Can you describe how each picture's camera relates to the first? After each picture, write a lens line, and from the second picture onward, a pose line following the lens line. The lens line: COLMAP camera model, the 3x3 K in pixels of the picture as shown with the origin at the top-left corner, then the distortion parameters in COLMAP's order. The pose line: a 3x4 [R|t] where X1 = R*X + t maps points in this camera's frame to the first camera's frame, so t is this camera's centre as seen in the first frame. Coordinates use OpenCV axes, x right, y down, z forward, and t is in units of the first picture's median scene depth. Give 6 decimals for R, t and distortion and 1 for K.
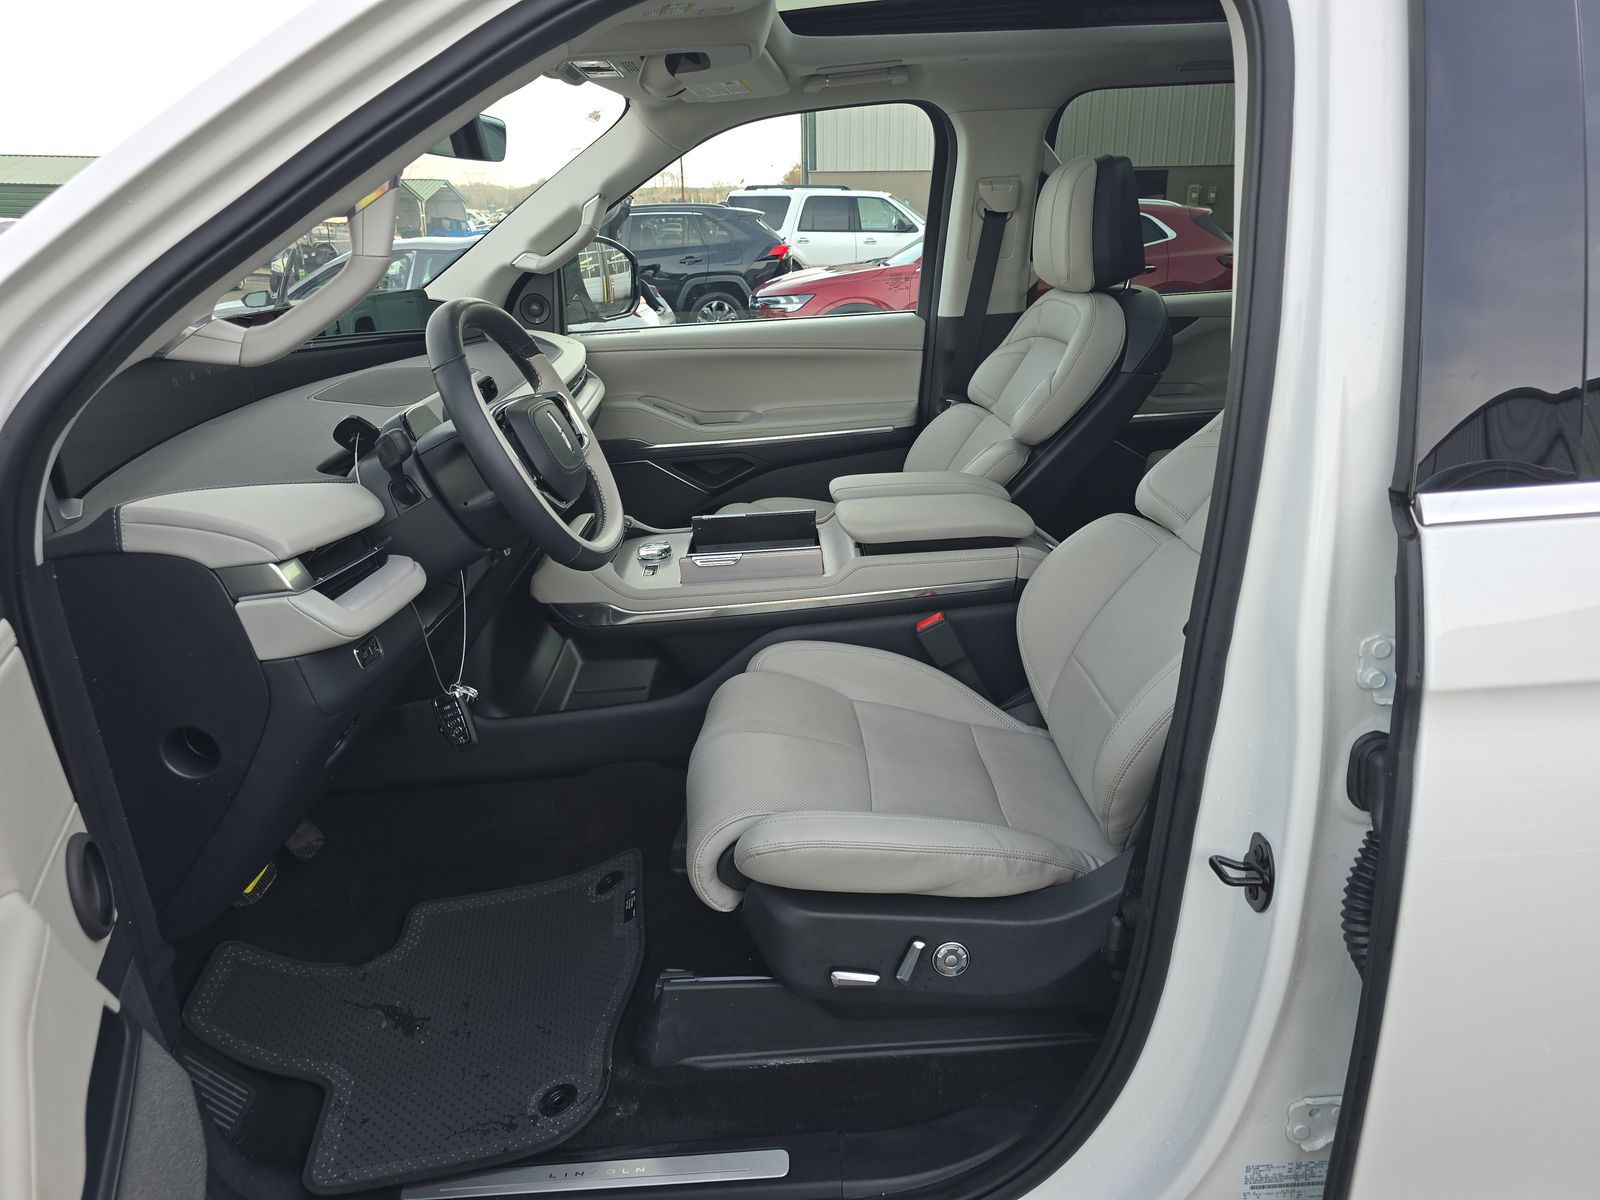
lens RADIAL K [[1080.4, 0, 797.4], [0, 1080.4, 598.7], [0, 0, 1]] dist [0.042092, 0.000028]
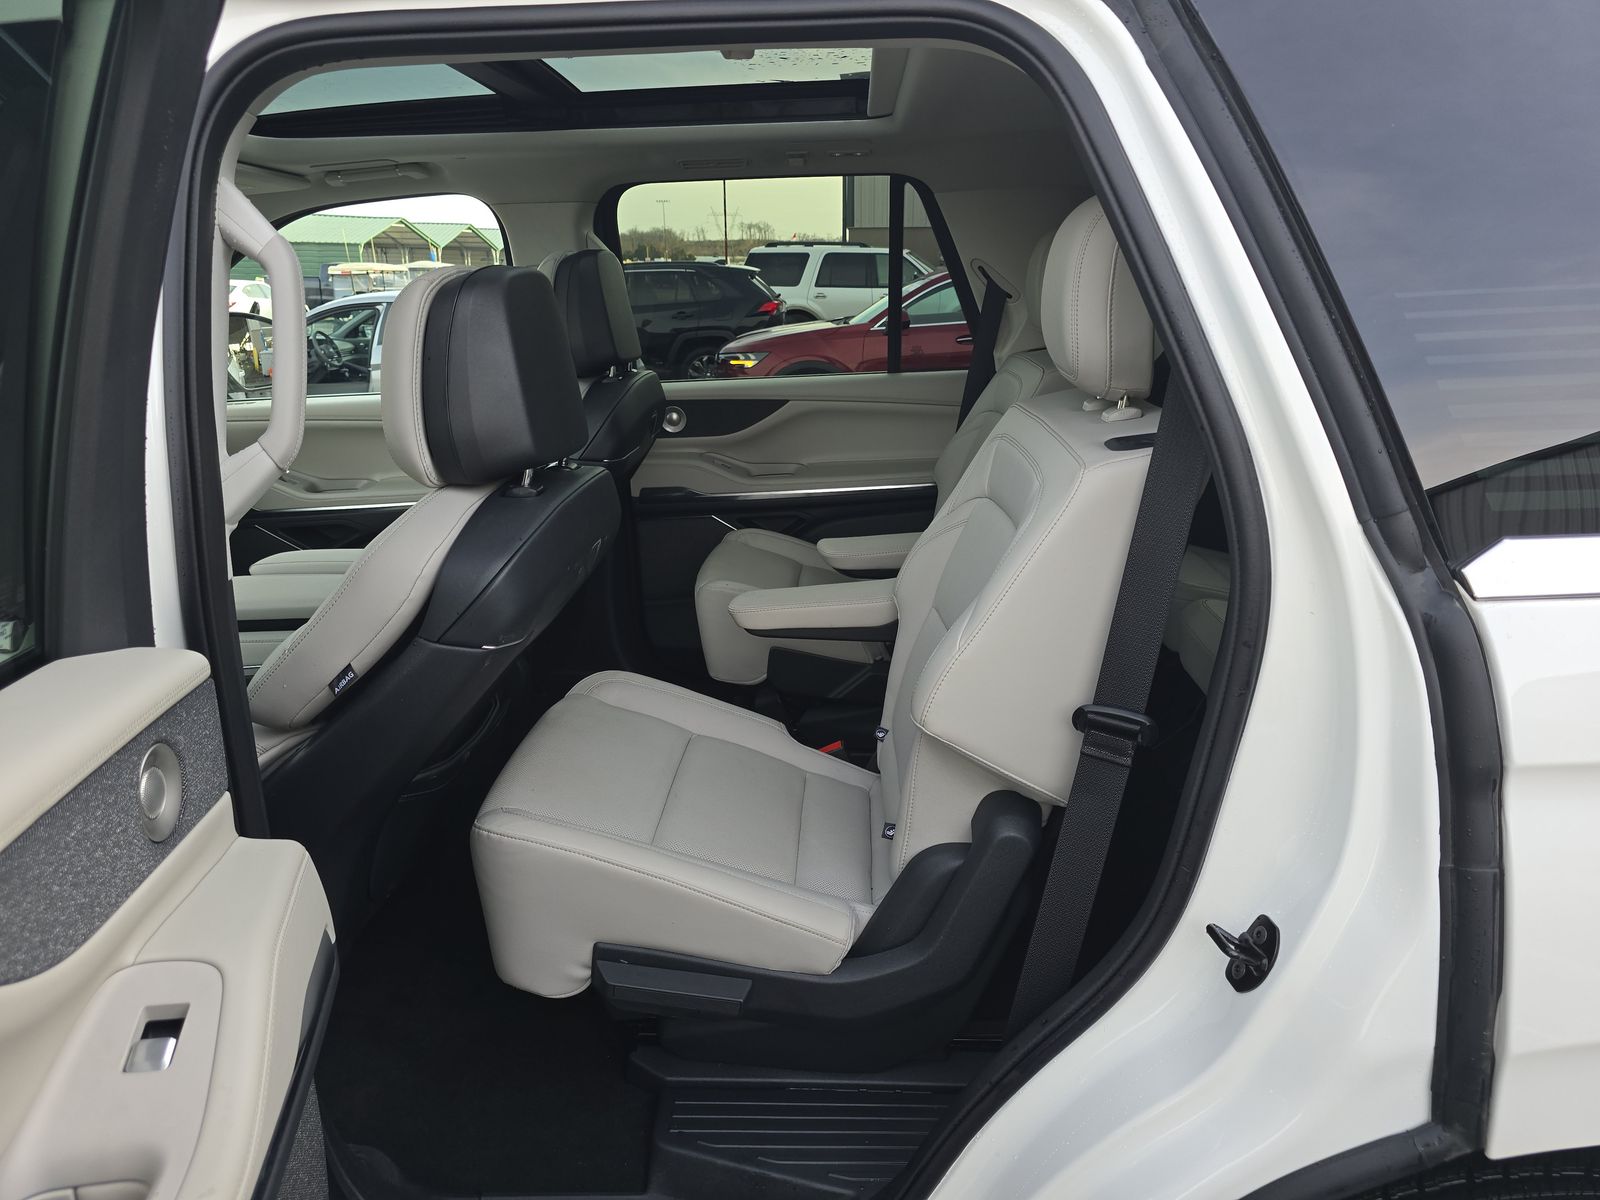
lens RADIAL K [[1080.4, 0, 797.4], [0, 1080.4, 598.7], [0, 0, 1]] dist [0.042092, 0.000028]
pose [[0.995523, 0.030957, -0.089304, 0.108139], [-0.034615, 0.998612, -0.039704, -0.007234], [0.087951, 0.042618, 0.995213, -0.000373]]
